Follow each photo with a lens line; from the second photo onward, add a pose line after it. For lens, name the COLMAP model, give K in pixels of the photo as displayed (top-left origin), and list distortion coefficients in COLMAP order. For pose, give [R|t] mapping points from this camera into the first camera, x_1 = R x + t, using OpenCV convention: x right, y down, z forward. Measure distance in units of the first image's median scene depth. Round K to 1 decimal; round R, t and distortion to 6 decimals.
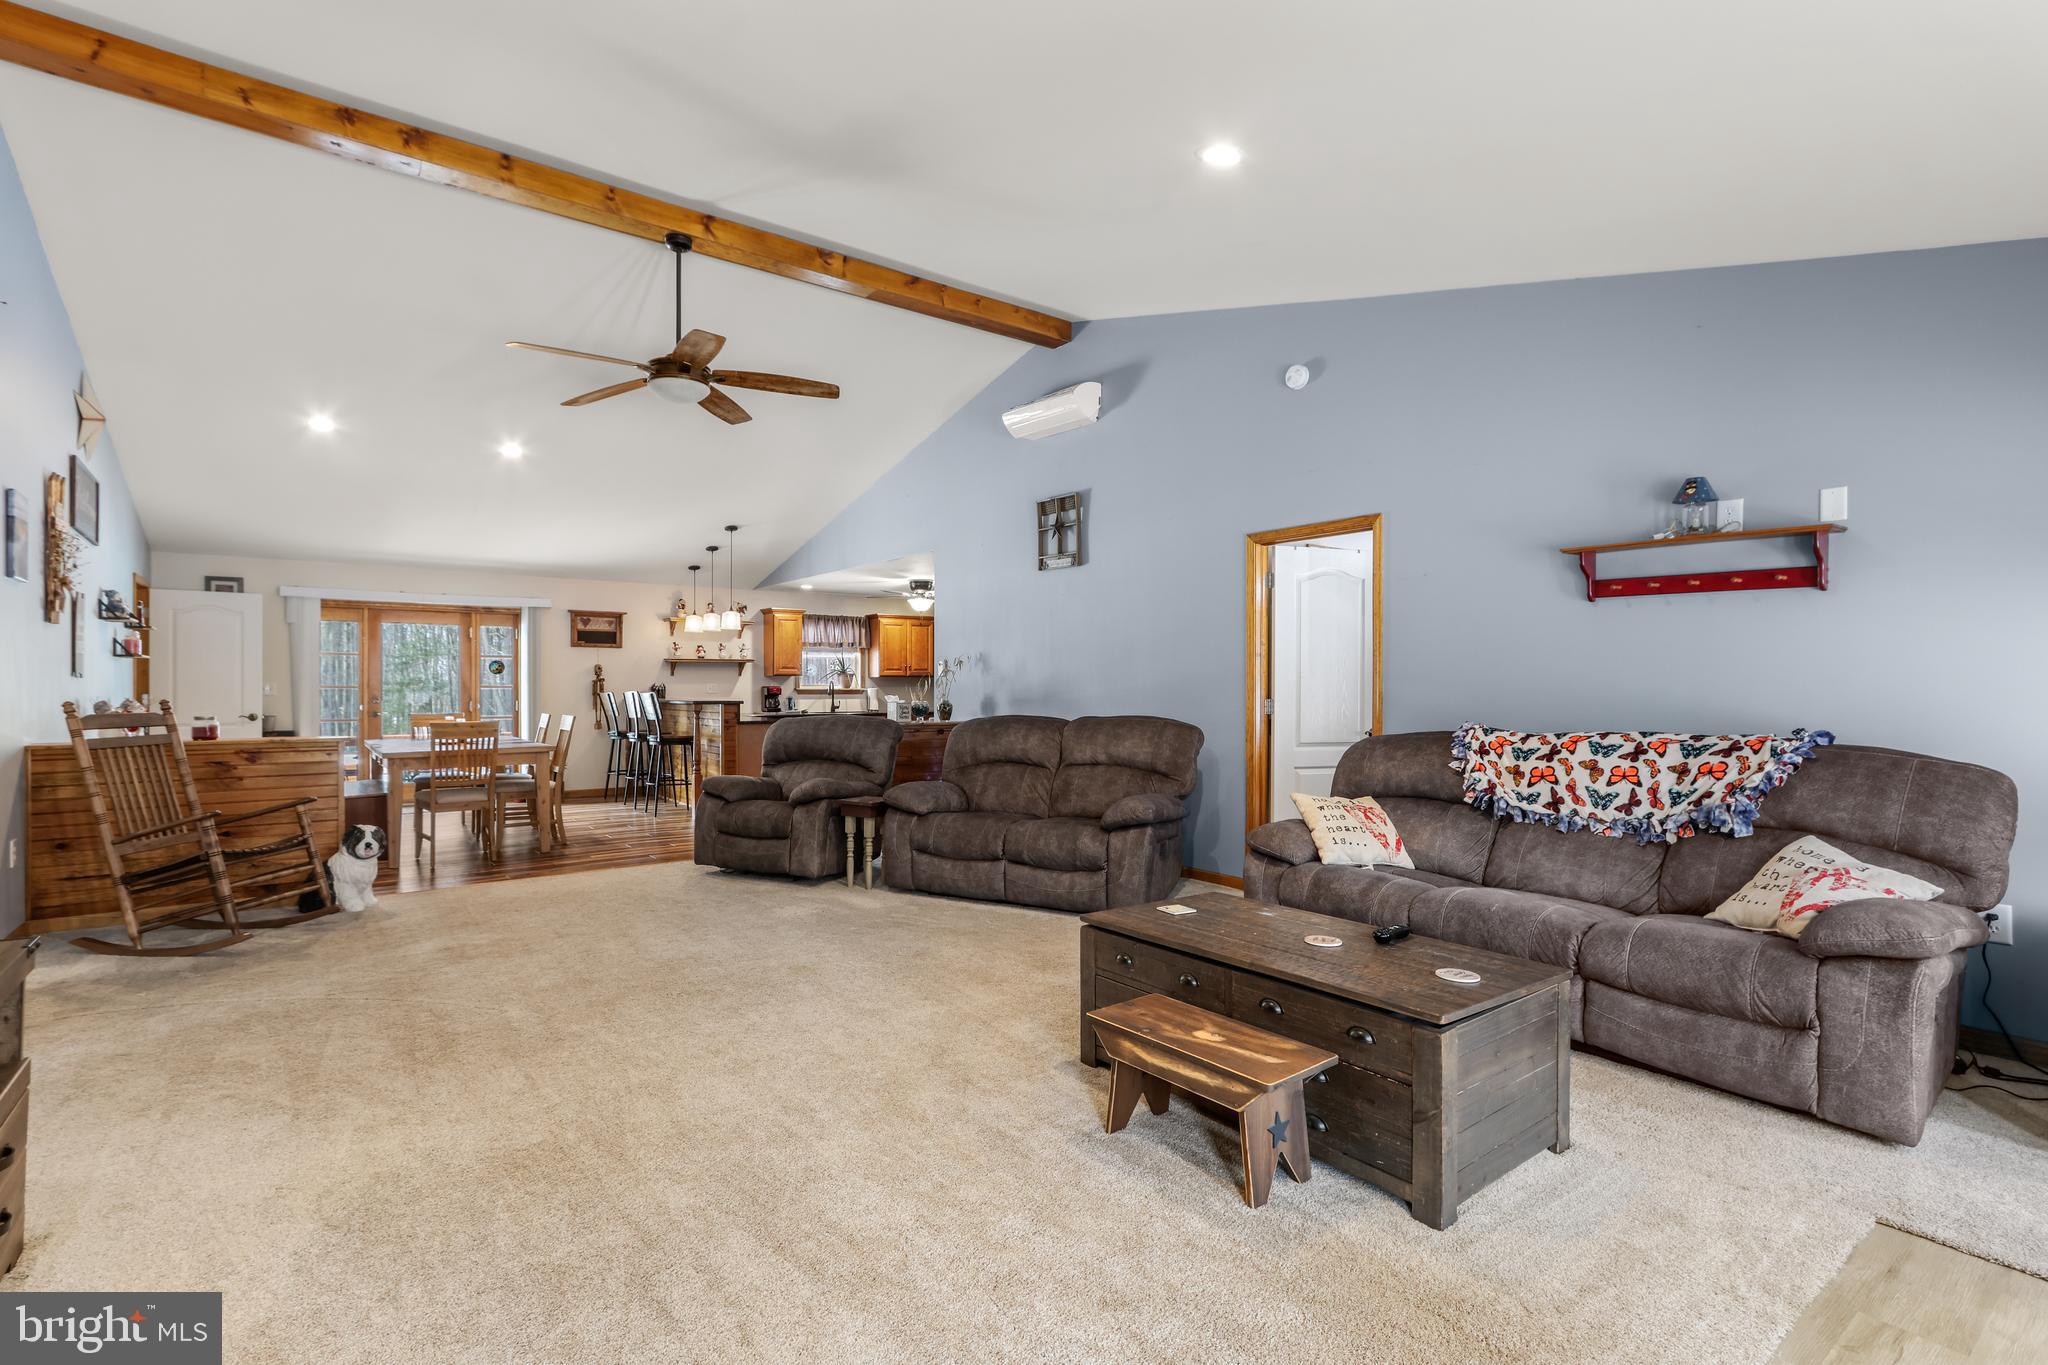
lens RADIAL K [[962.8, 0, 1012.4], [0, 962.8, 694.1], [0, 0, 1]] dist [0.006650, 0.000848]
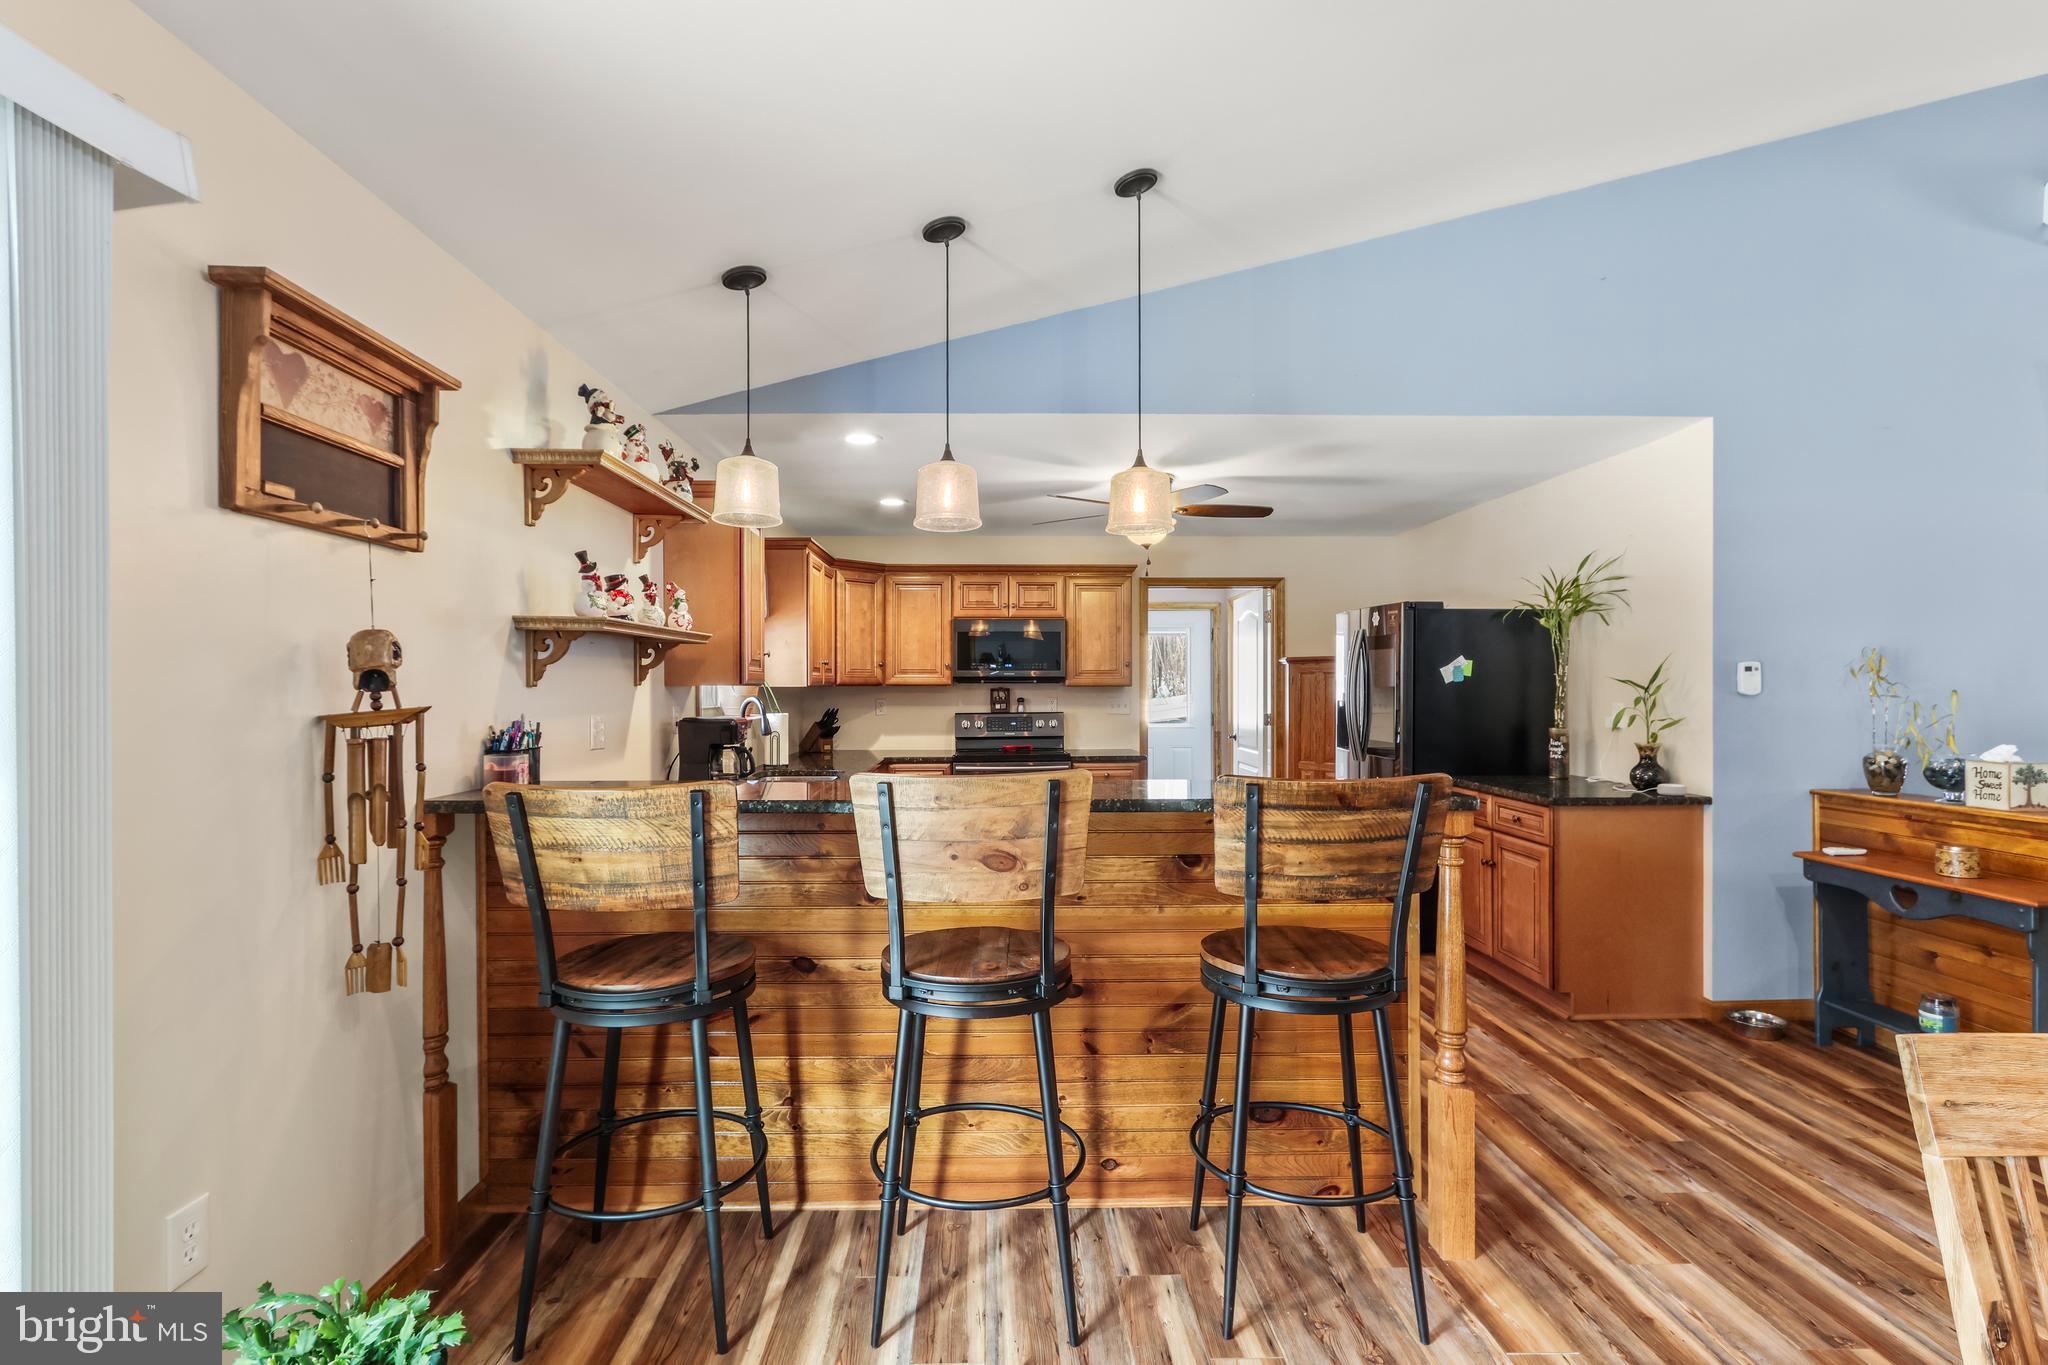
lens RADIAL K [[962.8, 0, 1008.3], [0, 962.8, 692.7], [0, 0, 1]] dist [0.006650, 0.000848]
pose [[0.576765, -0.007214, 0.816878, -0.757478], [0.005361, 0.999973, 0.005046, -0.029104], [-0.816892, 0.001469, 0.576788, 1.188320]]
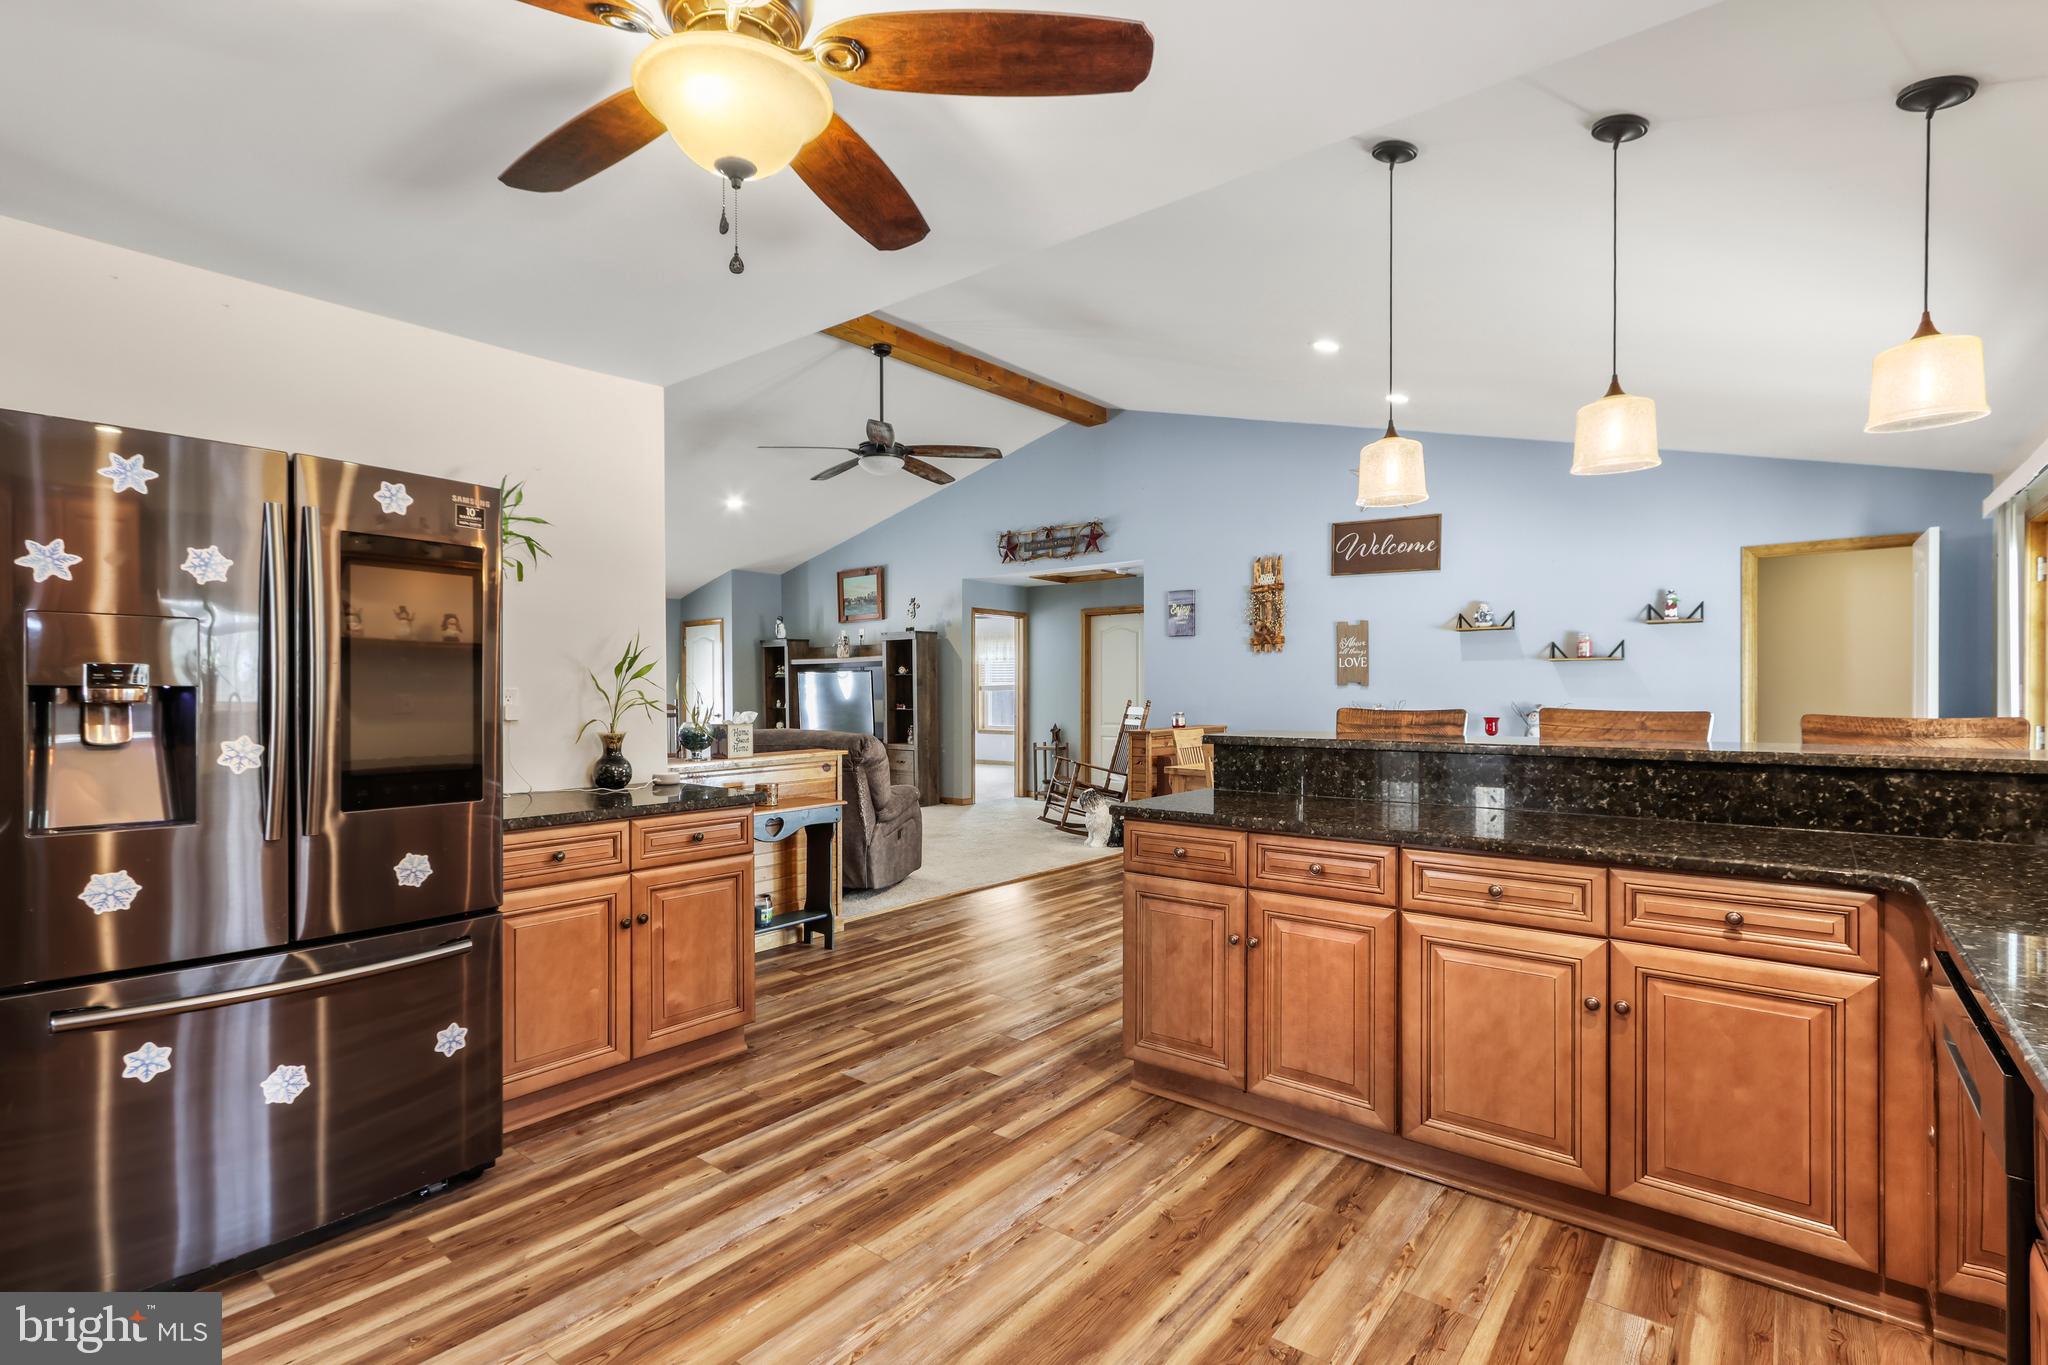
lens RADIAL K [[962.8, 0, 1013.5], [0, 962.8, 685.3], [0, 0, 1]] dist [0.006650, 0.000848]
pose [[-0.968157, 0.002317, -0.250334, -0.148233], [0.002150, 0.999997, 0.000939, -0.017897], [0.250335, 0.000371, -0.968159, 1.725677]]
